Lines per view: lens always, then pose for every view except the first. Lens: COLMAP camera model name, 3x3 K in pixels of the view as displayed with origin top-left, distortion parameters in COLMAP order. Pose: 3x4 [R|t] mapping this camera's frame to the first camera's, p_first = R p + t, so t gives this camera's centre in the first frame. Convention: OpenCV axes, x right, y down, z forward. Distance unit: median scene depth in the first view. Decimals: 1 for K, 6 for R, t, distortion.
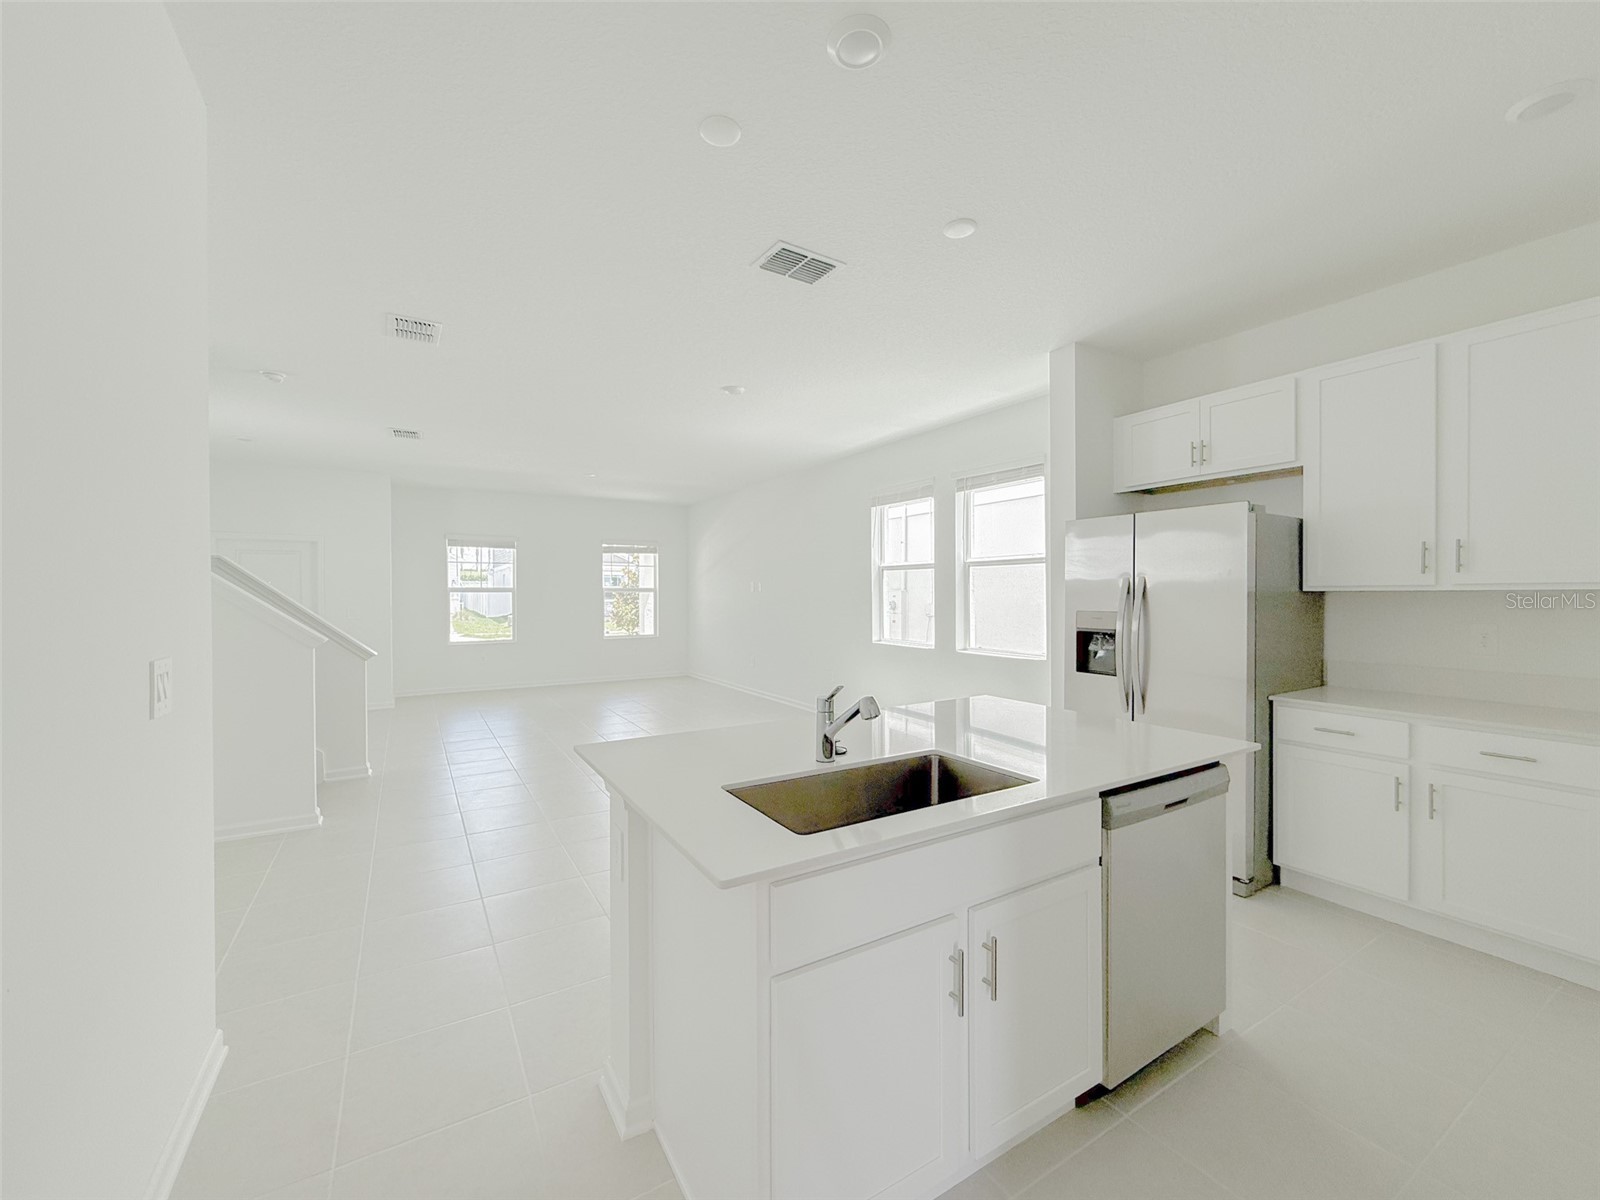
lens RADIAL K [[644.9, 0, 783.5], [0, 644.9, 595.5], [0, 0, 1]] dist [0.000104, -0.000593]
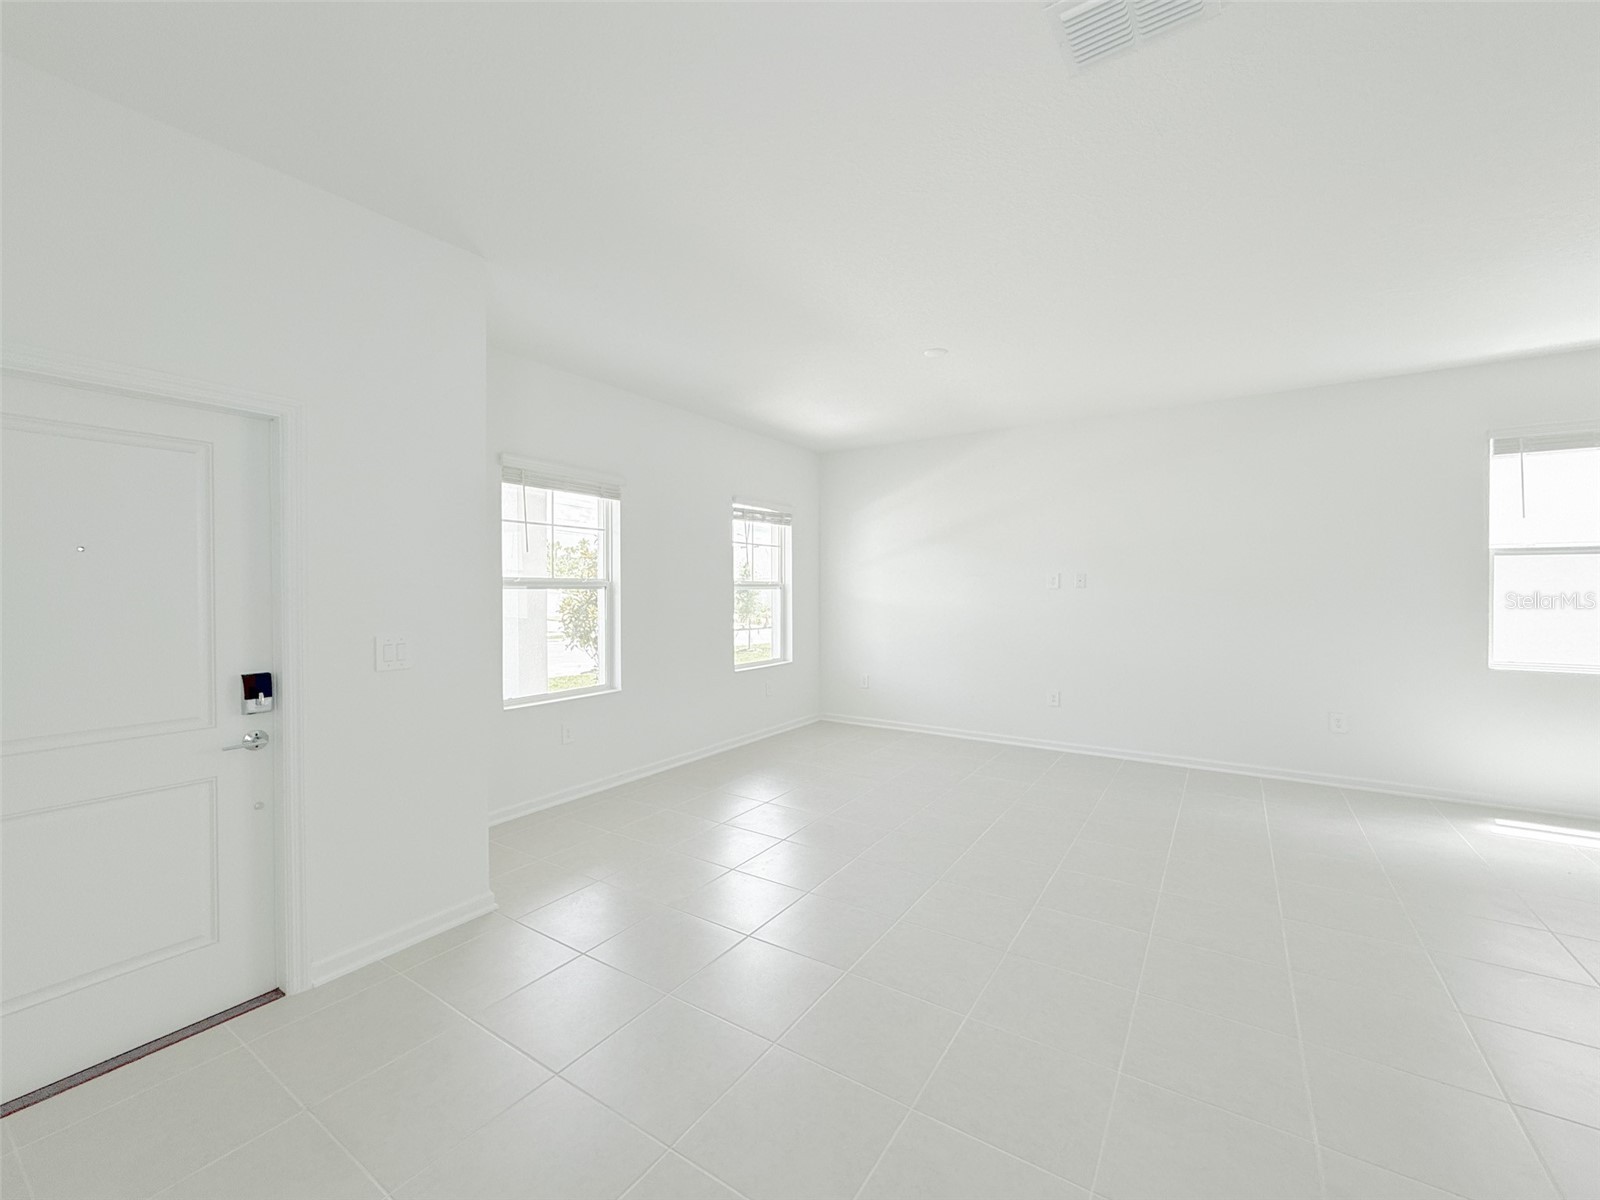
lens RADIAL K [[644.9, 0, 803.9], [0, 644.9, 596.0], [0, 0, 1]] dist [0.000104, -0.000593]
pose [[0.893047, -0.006012, 0.449922, -0.846130], [0.003559, 0.999974, 0.006297, -0.003398], [-0.449948, -0.004022, 0.893045, 0.826859]]
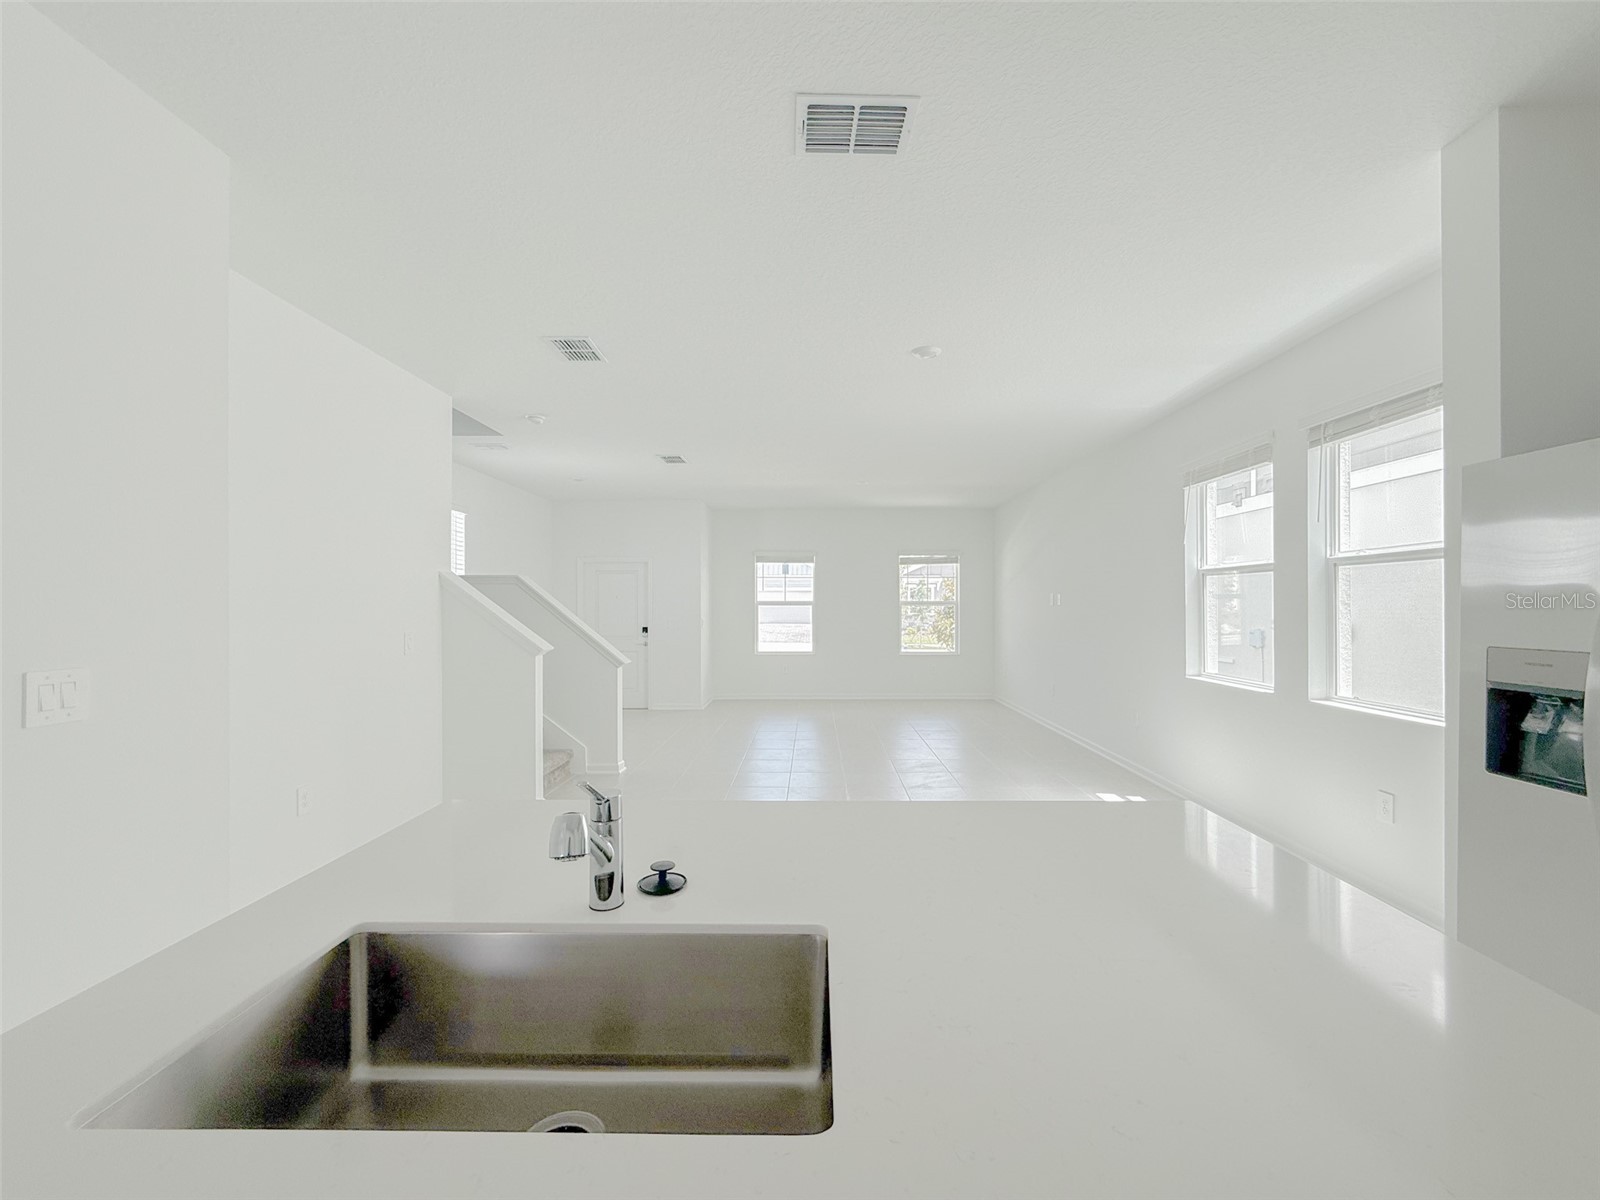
lens RADIAL K [[644.9, 0, 803.1], [0, 644.9, 605.6], [0, 0, 1]] dist [0.000104, -0.000593]
pose [[0.855504, 0.001917, -0.517793, 0.161966], [-0.004220, 0.999986, -0.003271, -0.002247], [0.517780, 0.004983, 0.855499, 0.192214]]
